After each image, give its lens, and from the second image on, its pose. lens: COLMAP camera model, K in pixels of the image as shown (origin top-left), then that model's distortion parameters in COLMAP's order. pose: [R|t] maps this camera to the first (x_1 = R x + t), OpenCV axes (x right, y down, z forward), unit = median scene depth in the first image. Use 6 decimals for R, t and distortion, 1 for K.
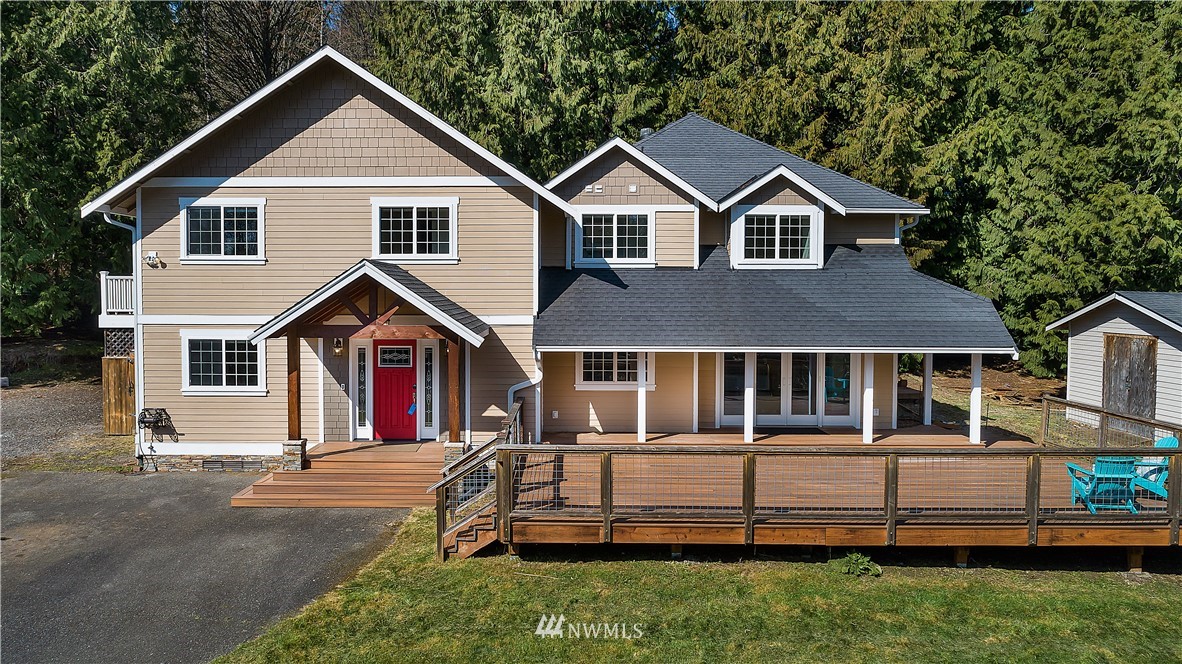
lens RADIAL K [[865.9, 0, 563.5], [0, 865.9, 316.8], [0, 0, 1]] dist [-0.012767, 0.006774]
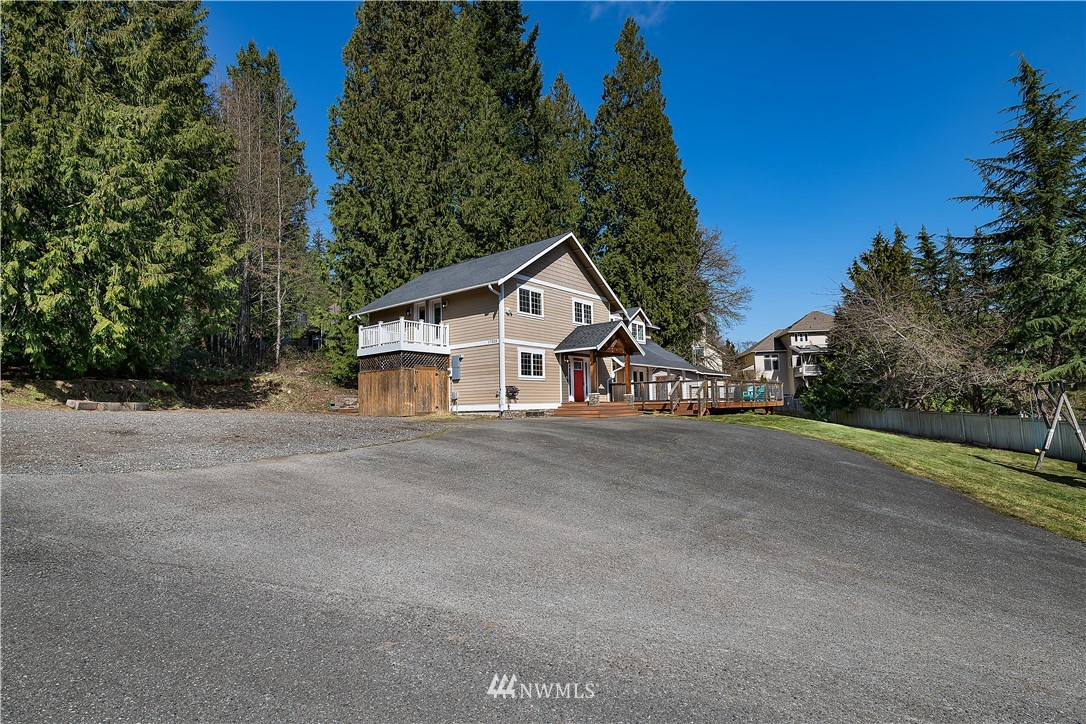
lens RADIAL K [[530.5, 0, 562.3], [0, 530.5, 352.8], [0, 0, 1]] dist [-0.002679, -0.000027]
pose [[0.599914, 0.064549, 0.797456, -1.363729], [0.049232, 0.991873, -0.117323, 0.178178], [-0.798548, 0.109644, 0.591860, 0.182976]]
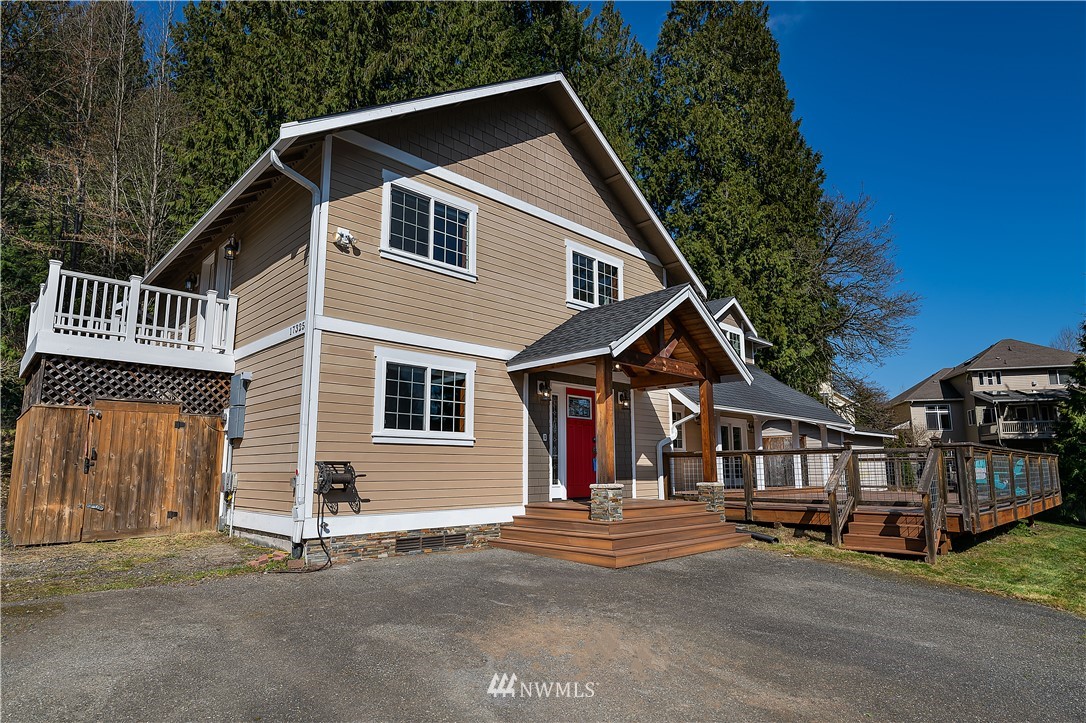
lens RADIAL K [[600.6, 0, 553.5], [0, 600.6, 378.1], [0, 0, 1]] dist [0.001587, -0.003196]
pose [[0.701027, 0.103779, 0.705543, -0.676944], [0.026304, 0.984918, -0.171009, 0.125278], [-0.712649, 0.138441, 0.687725, 0.568793]]
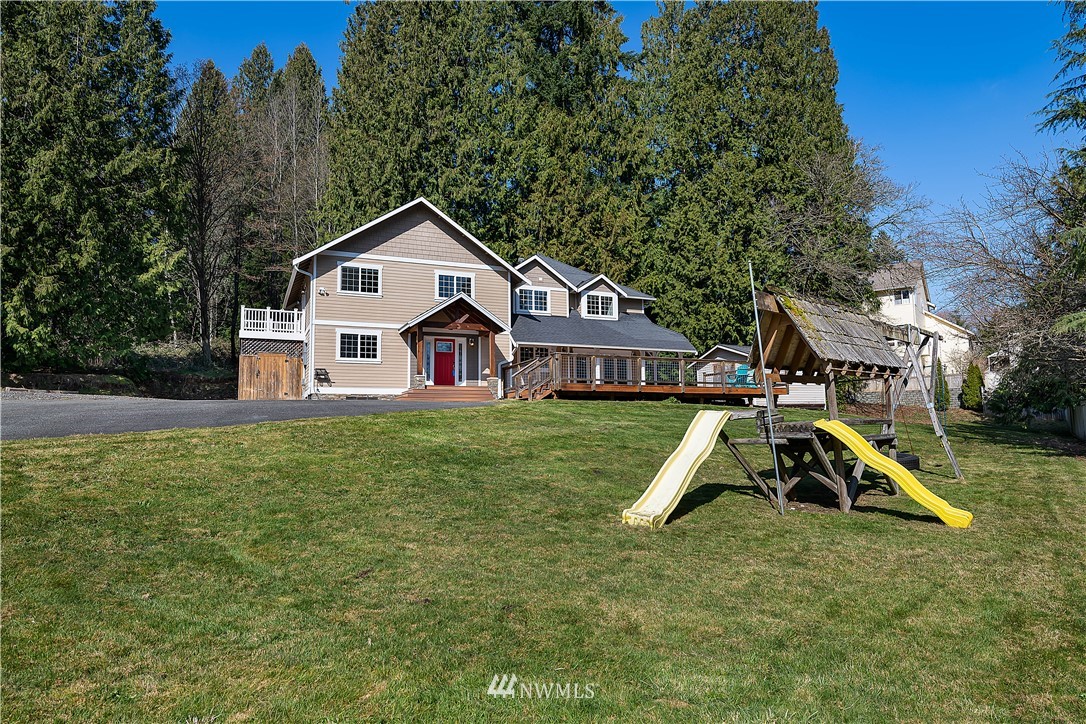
lens RADIAL K [[701.5, 0, 572.1], [0, 701.5, 360.1], [0, 0, 1]] dist [0.010013, 0.001184]
pose [[0.898984, 0.032026, 0.436809, -0.648388], [0.031319, 0.990069, -0.137047, 0.314702], [-0.436861, 0.136884, 0.889053, -0.606931]]
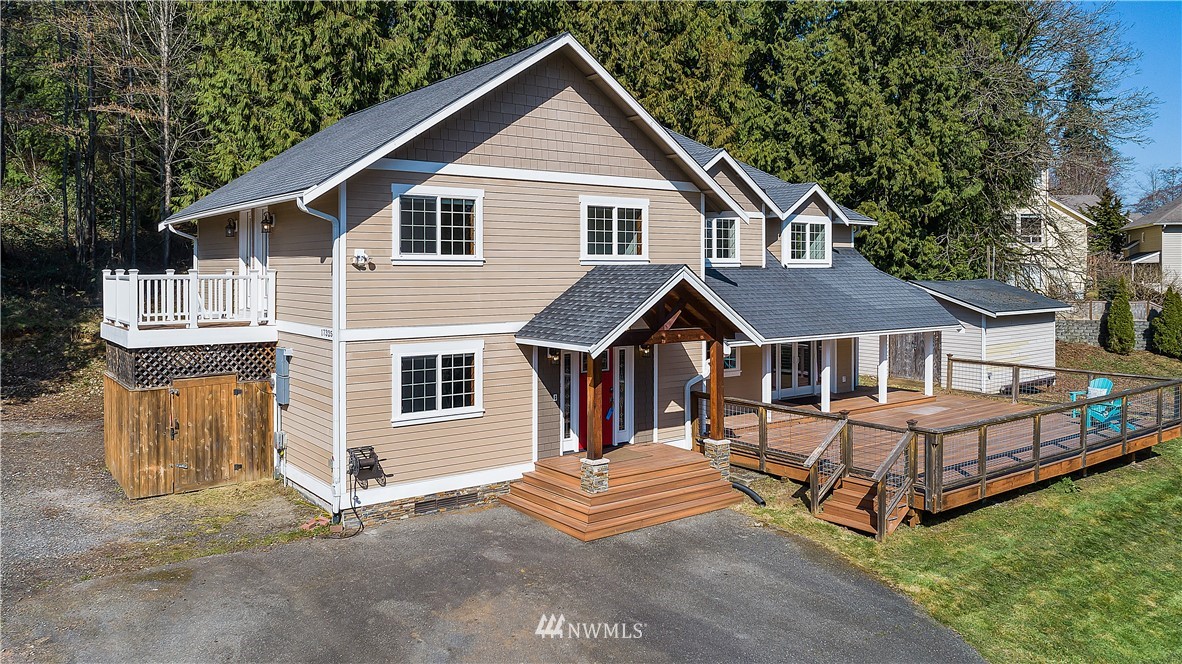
lens RADIAL K [[865.9, 0, 582.7], [0, 865.9, 262.2], [0, 0, 1]] dist [-0.012767, 0.006774]
pose [[0.791319, 0.001615, 0.611401, -0.794395], [0.018148, 0.999494, -0.026128, -0.038830], [-0.611134, 0.031772, 0.790889, 0.244148]]
